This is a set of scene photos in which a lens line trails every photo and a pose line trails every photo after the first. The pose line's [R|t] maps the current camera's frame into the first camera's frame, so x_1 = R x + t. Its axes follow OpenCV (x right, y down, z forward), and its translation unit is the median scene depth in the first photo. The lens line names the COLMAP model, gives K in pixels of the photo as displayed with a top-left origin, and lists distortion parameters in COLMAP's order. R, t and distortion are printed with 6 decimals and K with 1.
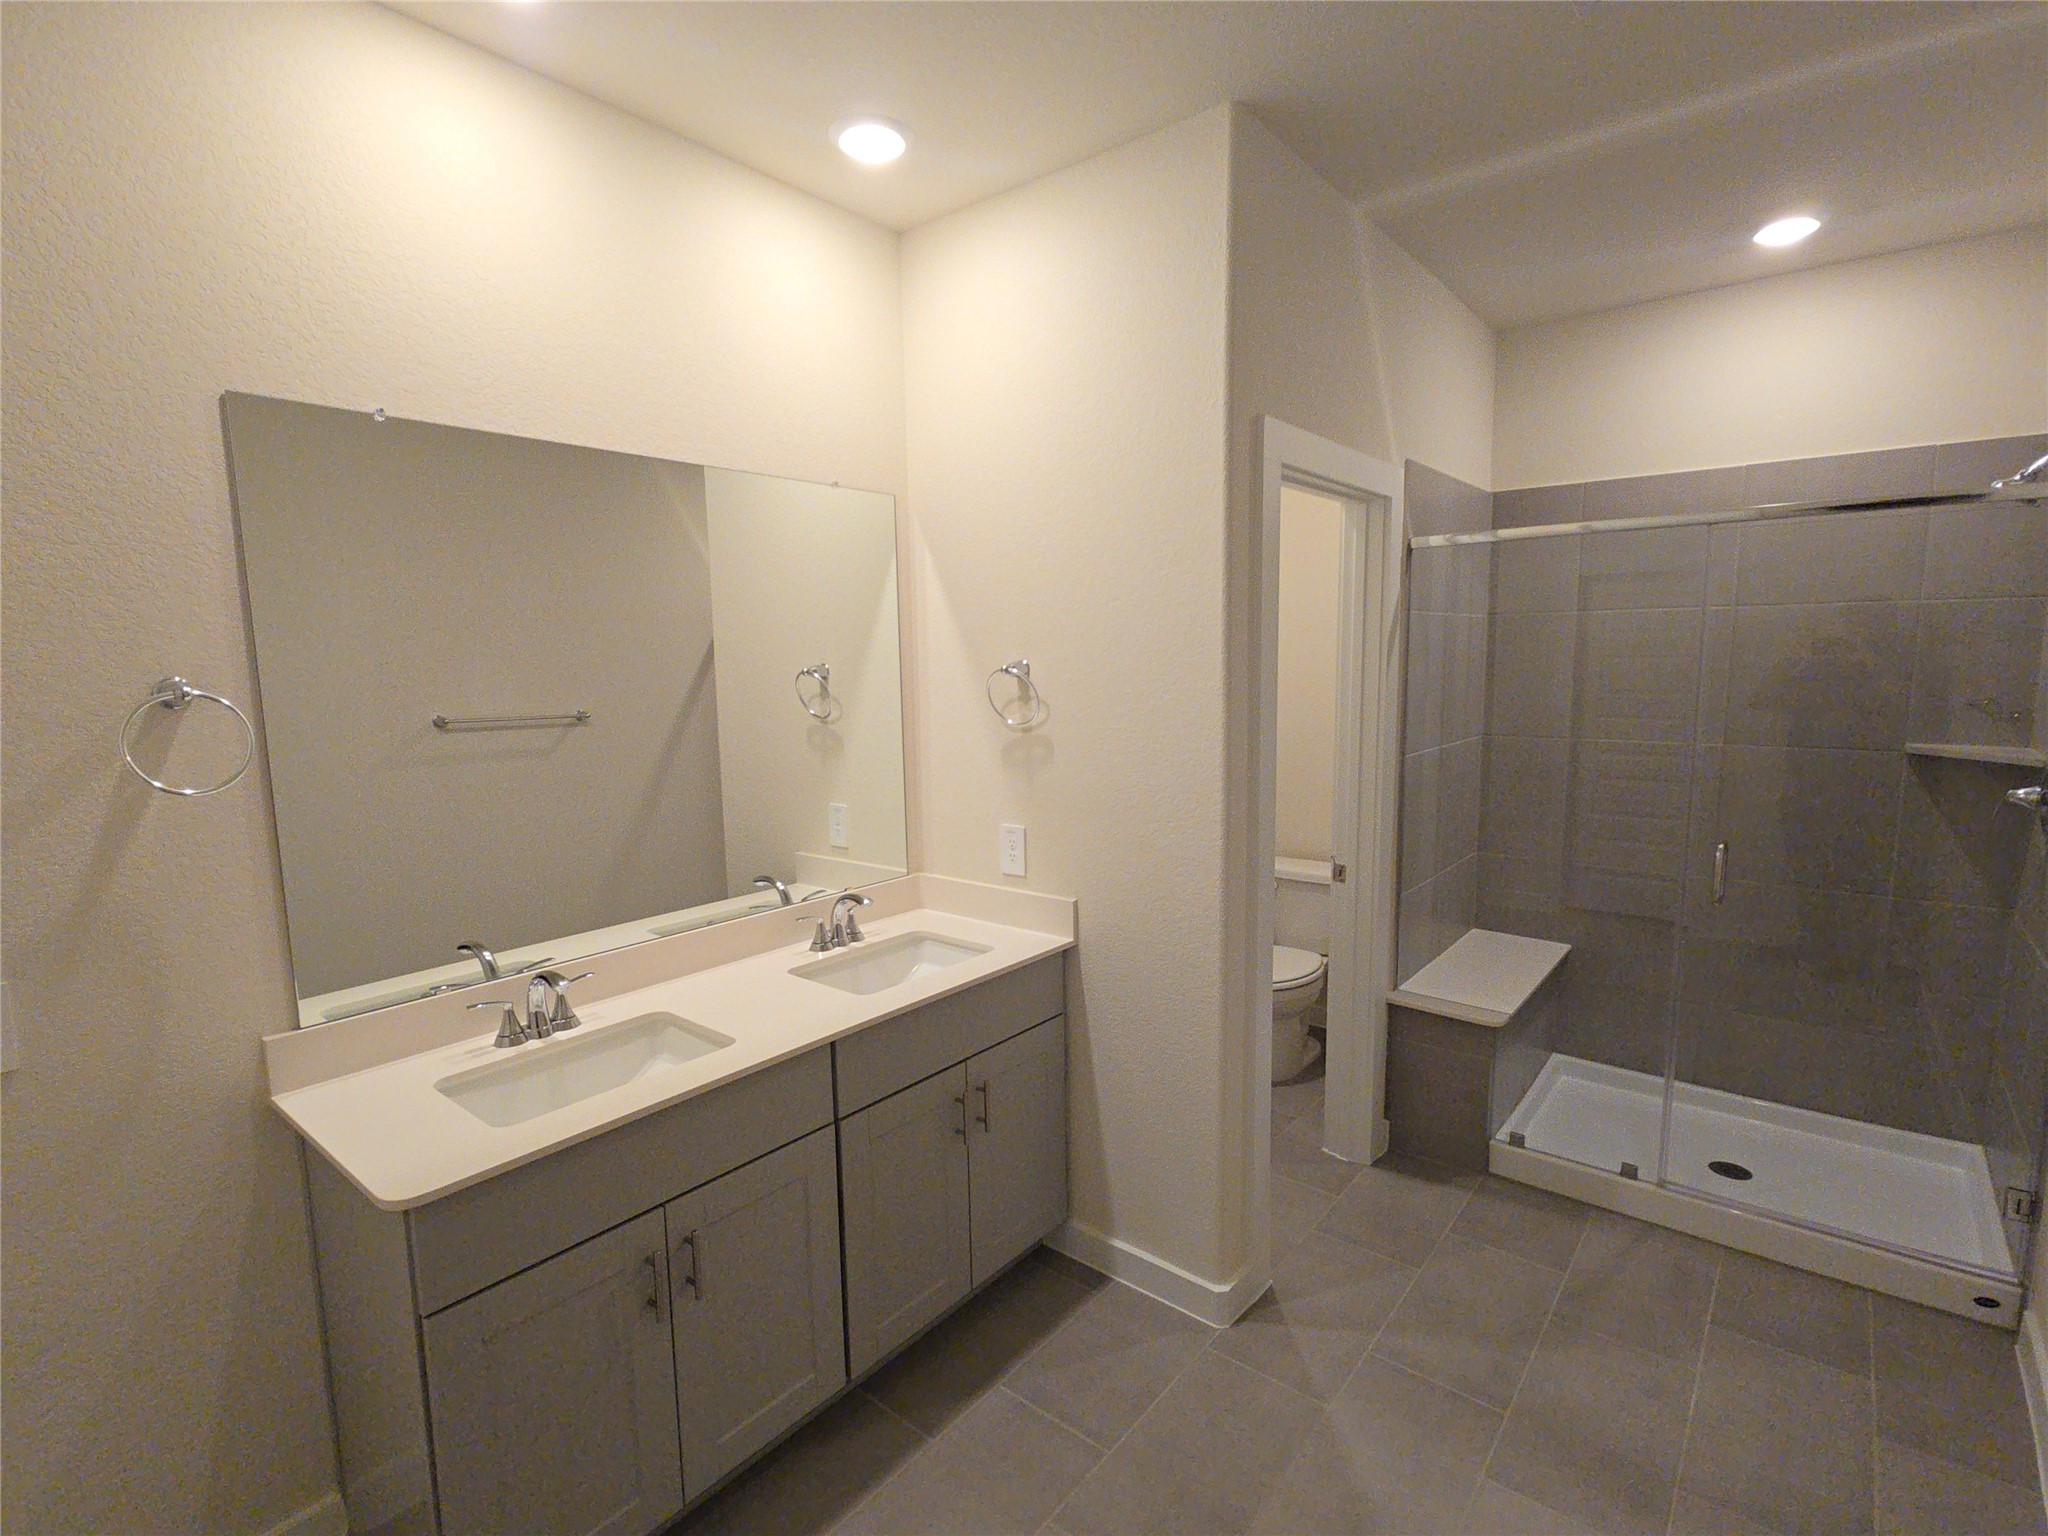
lens RADIAL K [[883.5, 0, 1028.8], [0, 883.5, 781.9], [0, 0, 1]] dist [-0.001113, -0.000625]
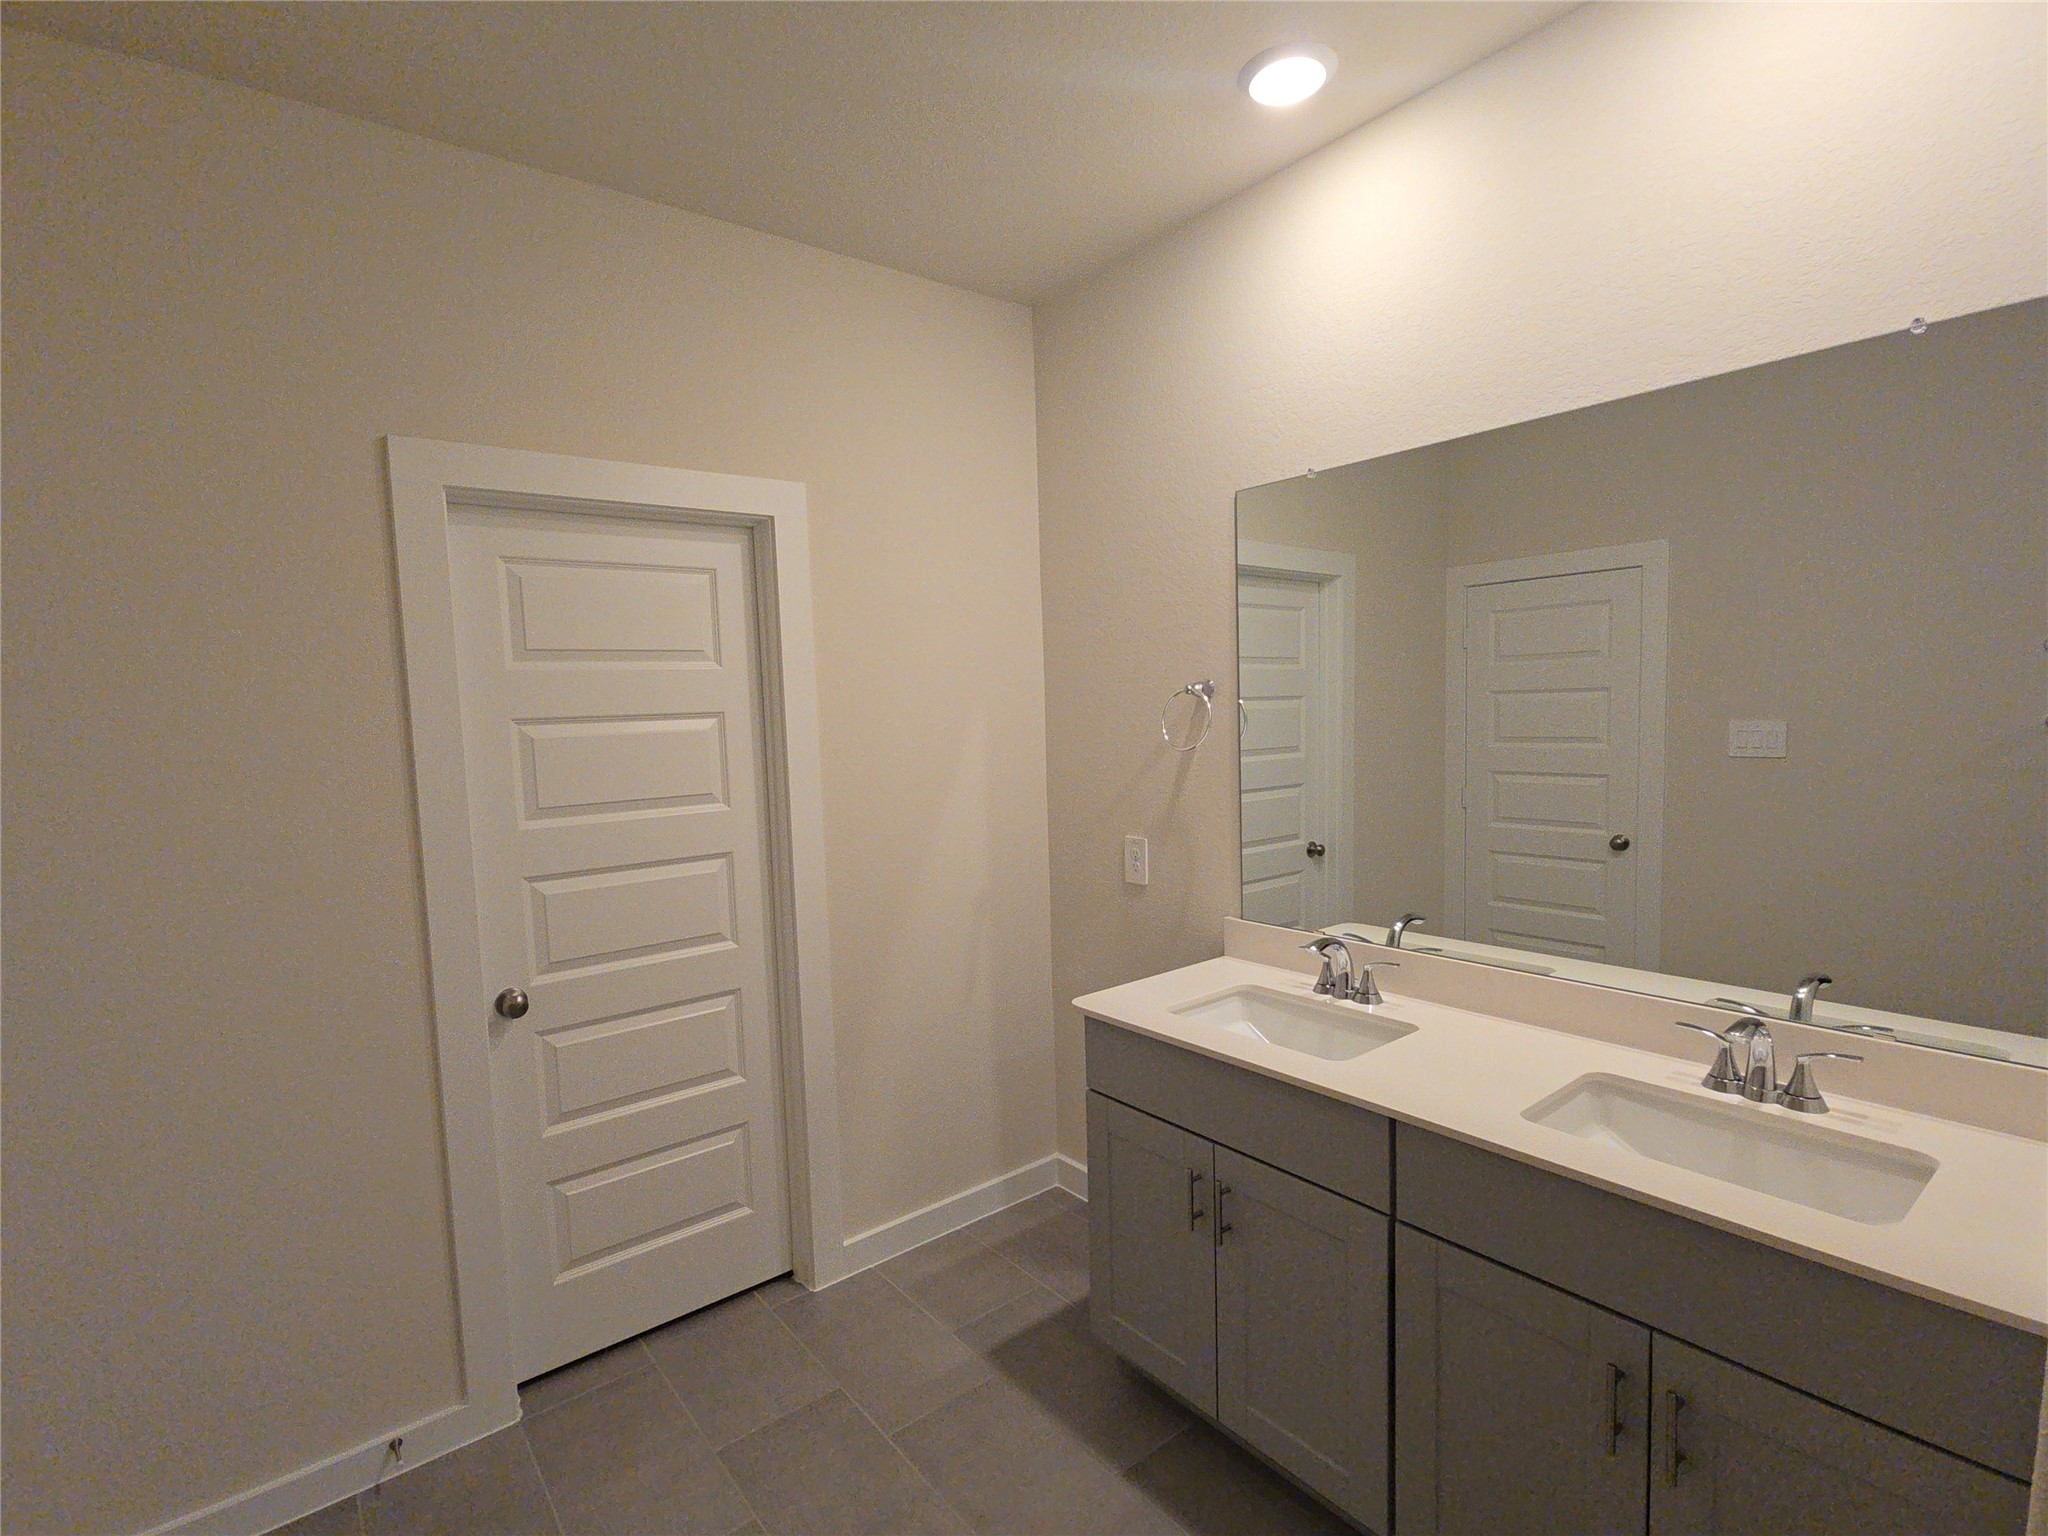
lens RADIAL K [[883.5, 0, 1028.8], [0, 883.5, 781.9], [0, 0, 1]] dist [-0.001113, -0.000625]
pose [[-0.092614, 0.122664, -0.988117, 0.579125], [-0.099010, 0.986330, 0.131722, -0.094770], [0.990767, 0.110033, -0.079203, 0.676906]]
